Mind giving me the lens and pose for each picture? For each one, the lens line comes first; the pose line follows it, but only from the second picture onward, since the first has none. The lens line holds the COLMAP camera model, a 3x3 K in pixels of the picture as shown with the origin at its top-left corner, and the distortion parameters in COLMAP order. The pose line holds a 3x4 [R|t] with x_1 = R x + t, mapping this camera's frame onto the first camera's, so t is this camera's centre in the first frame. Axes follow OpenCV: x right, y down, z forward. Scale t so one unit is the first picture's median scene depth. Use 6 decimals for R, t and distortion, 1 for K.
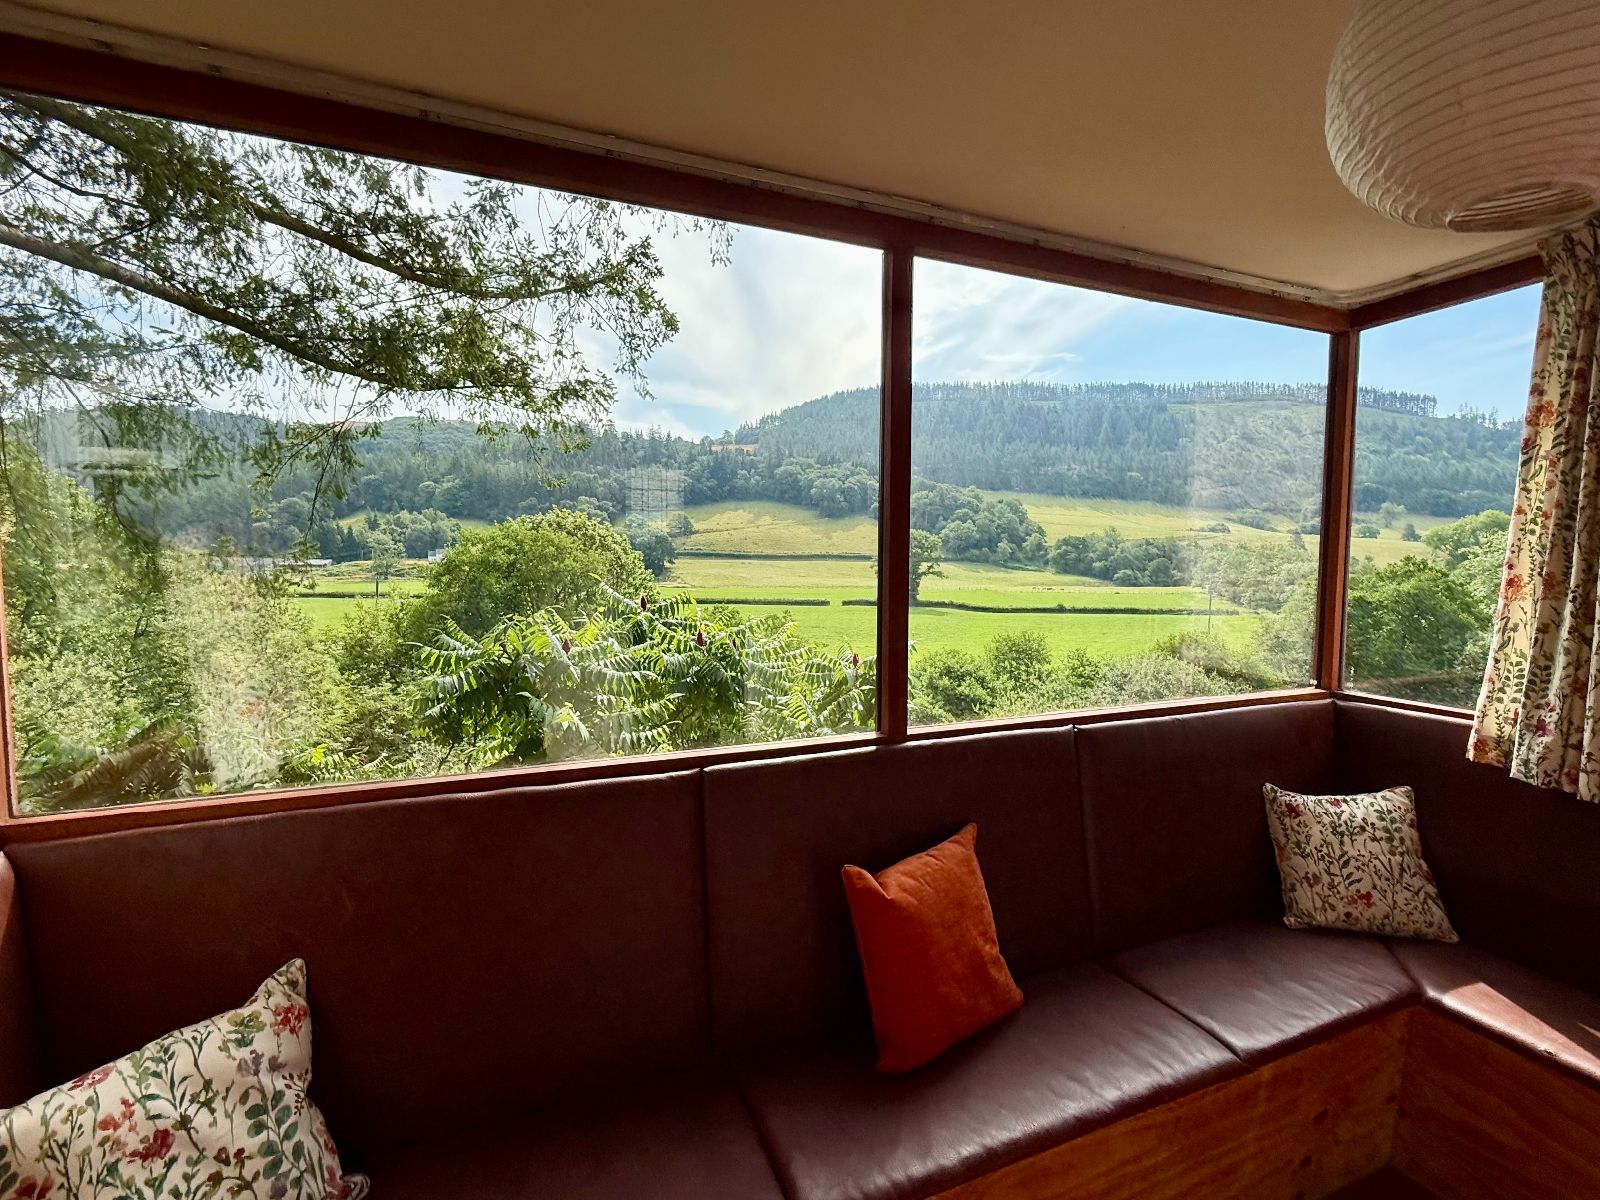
lens RADIAL K [[698.8, 0, 803.9], [0, 698.8, 595.0], [0, 0, 1]] dist [-0.000414, -0.000262]
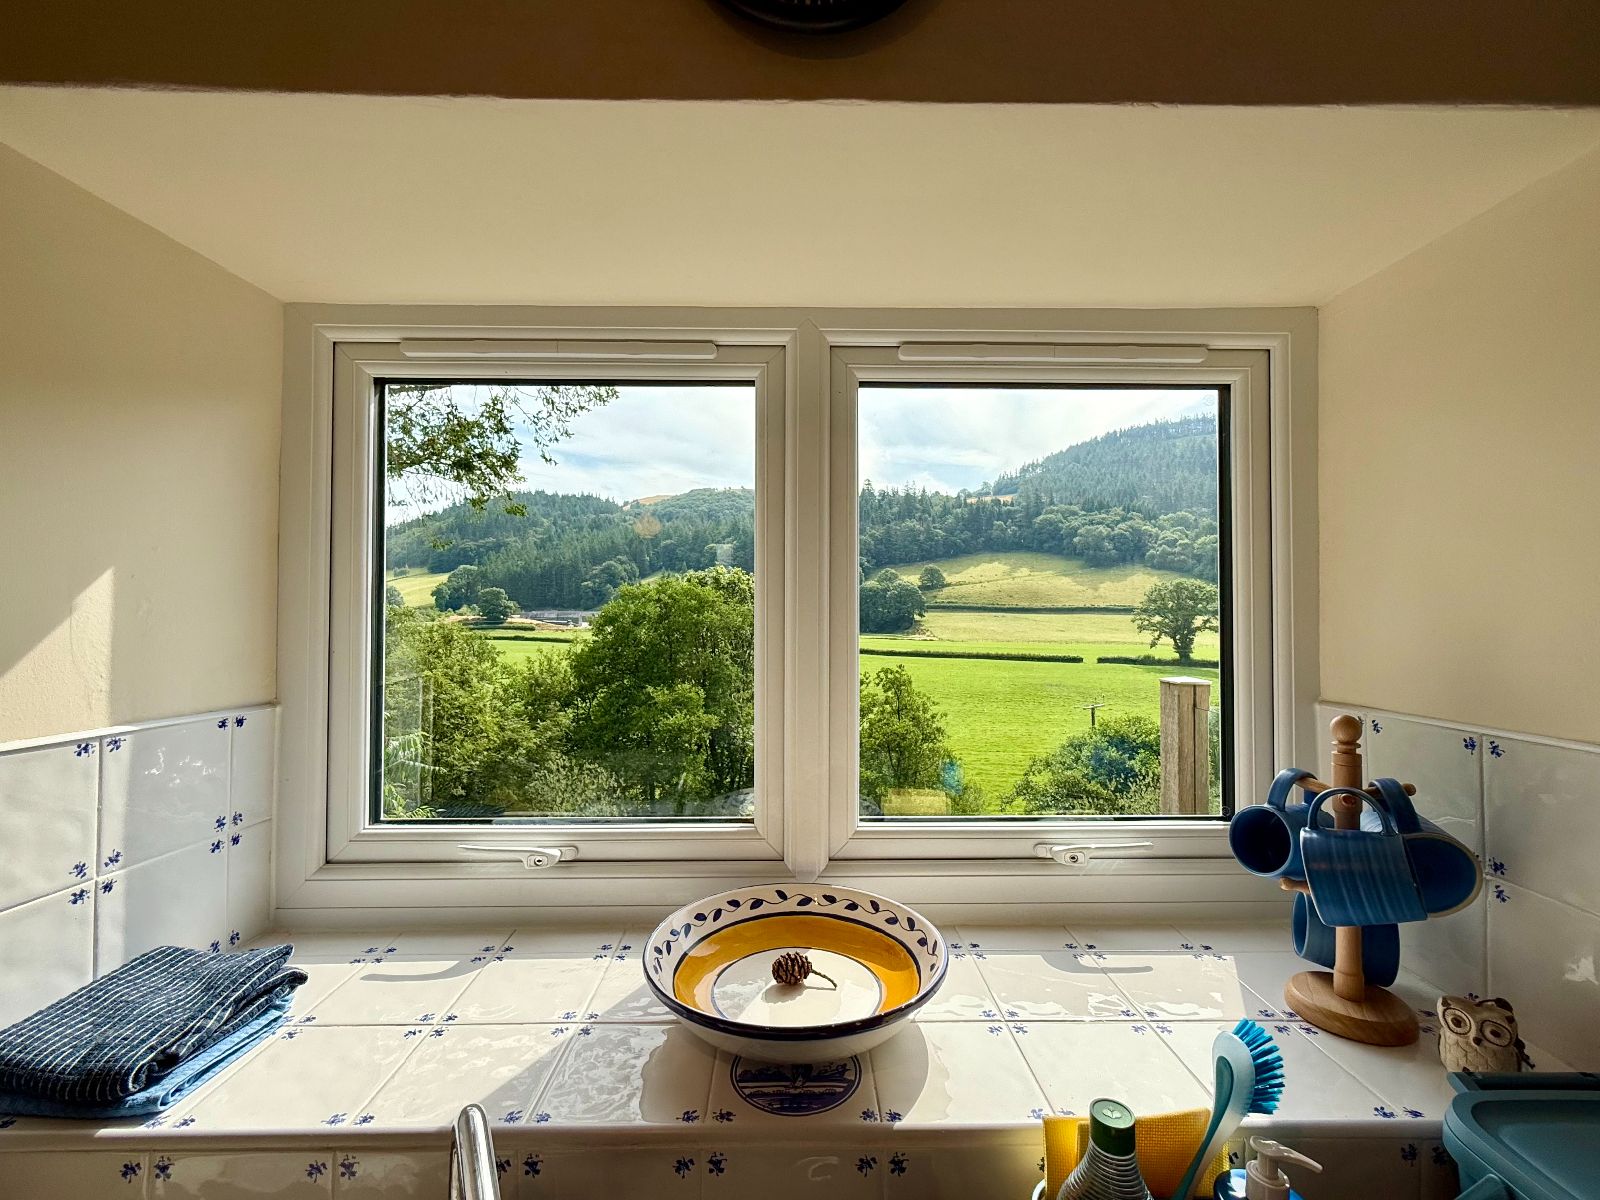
lens RADIAL K [[698.8, 0, 794.3], [0, 698.8, 600.9], [0, 0, 1]] dist [-0.000414, -0.000262]
pose [[0.932066, -0.005564, -0.362245, 0.666285], [-0.018875, 0.997778, -0.063890, -0.002307], [0.361796, 0.066387, 0.929891, 0.200404]]
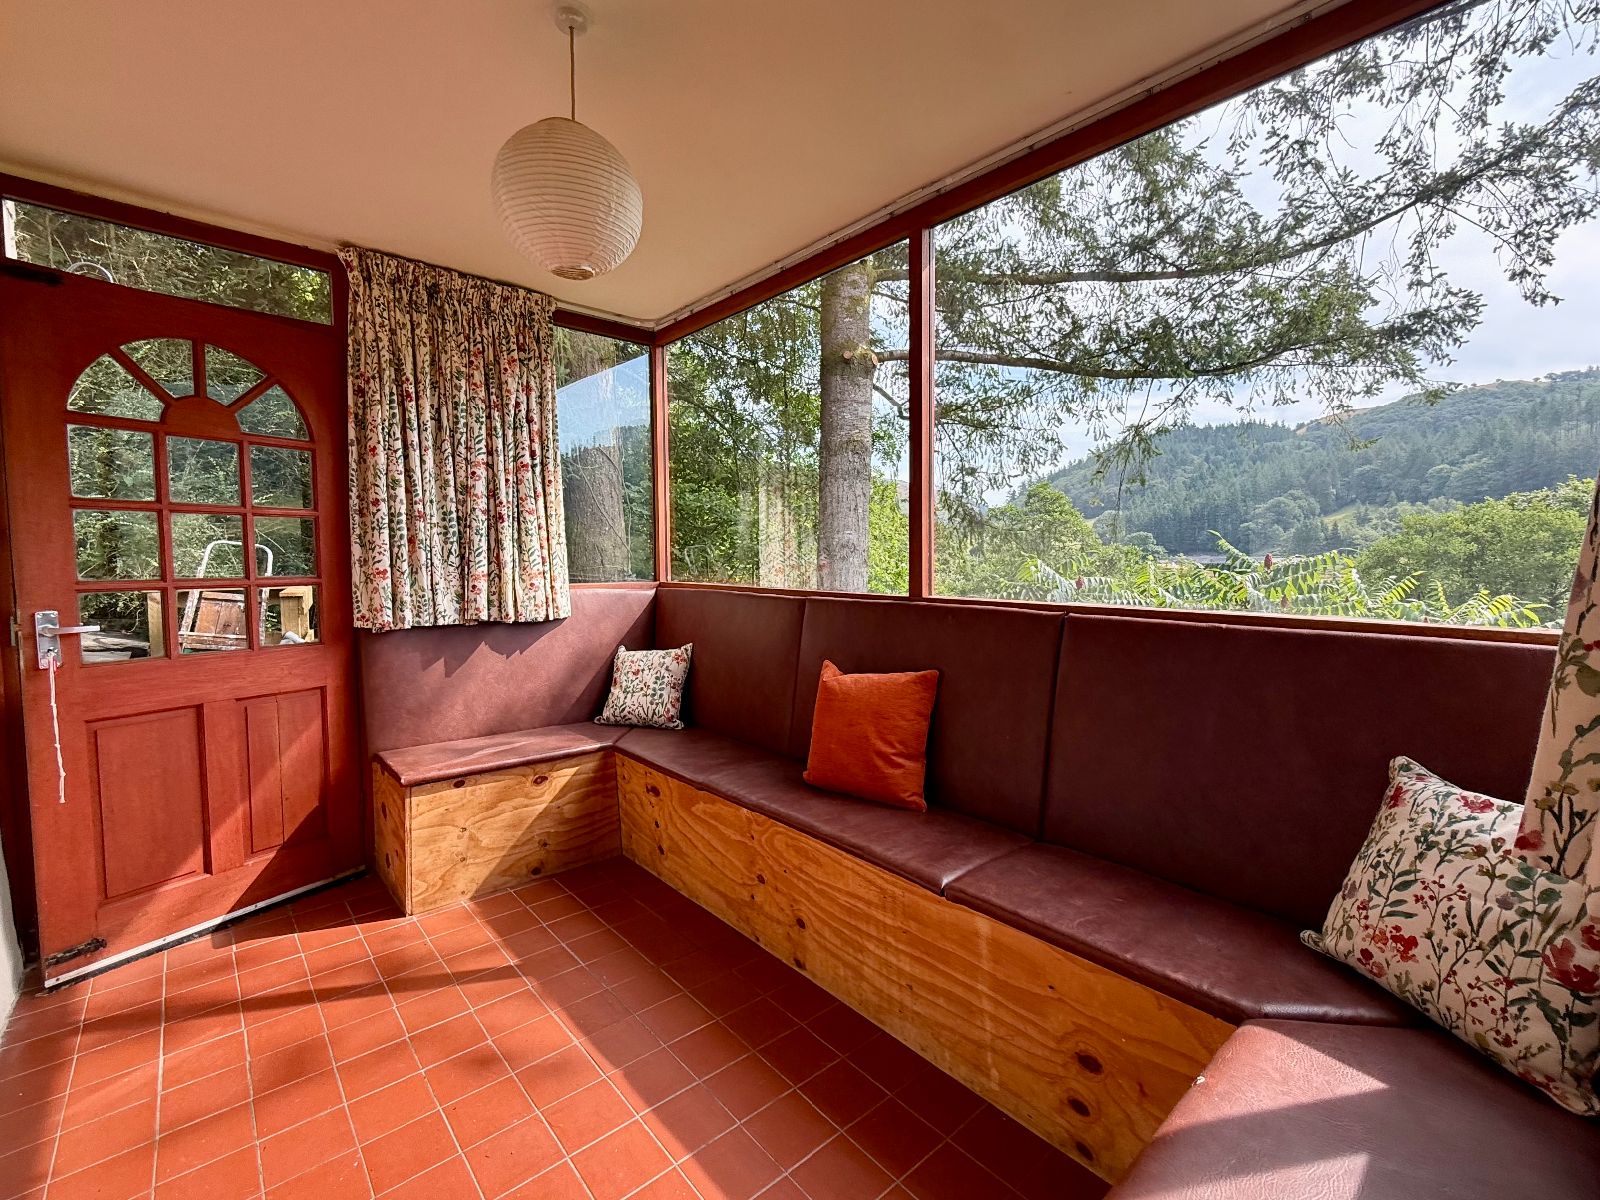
lens RADIAL K [[698.8, 0, 797.7], [0, 698.8, 598.6], [0, 0, 1]] dist [-0.000414, -0.000262]
pose [[0.335175, 0.055229, -0.940536, 0.265255], [-0.048476, 0.997969, 0.041327, 0.032263], [0.940908, 0.031741, 0.337171, 0.069390]]
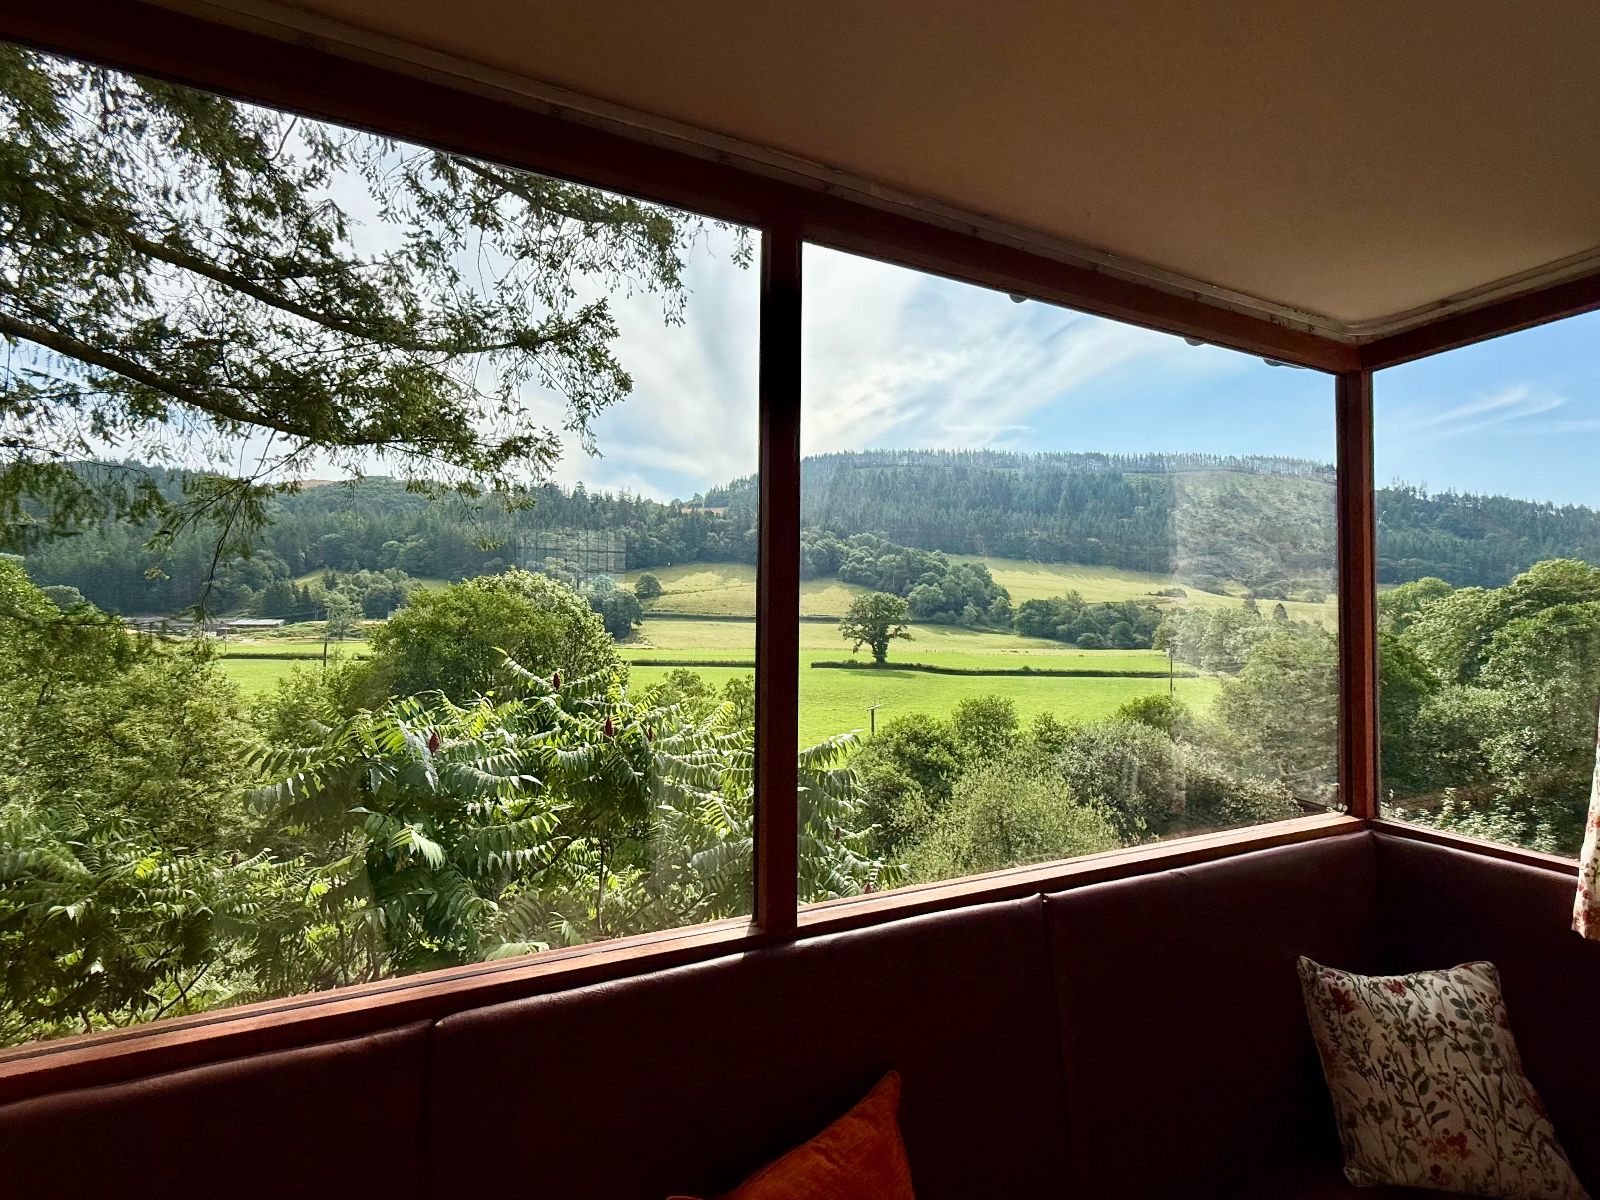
lens RADIAL K [[698.8, 0, 804.0], [0, 698.8, 595.5], [0, 0, 1]] dist [-0.000414, -0.000262]
pose [[0.998970, 0.005473, 0.045040, 0.025505], [-0.001503, 0.996144, -0.087723, -0.011612], [-0.045347, 0.087565, 0.995126, 0.064044]]
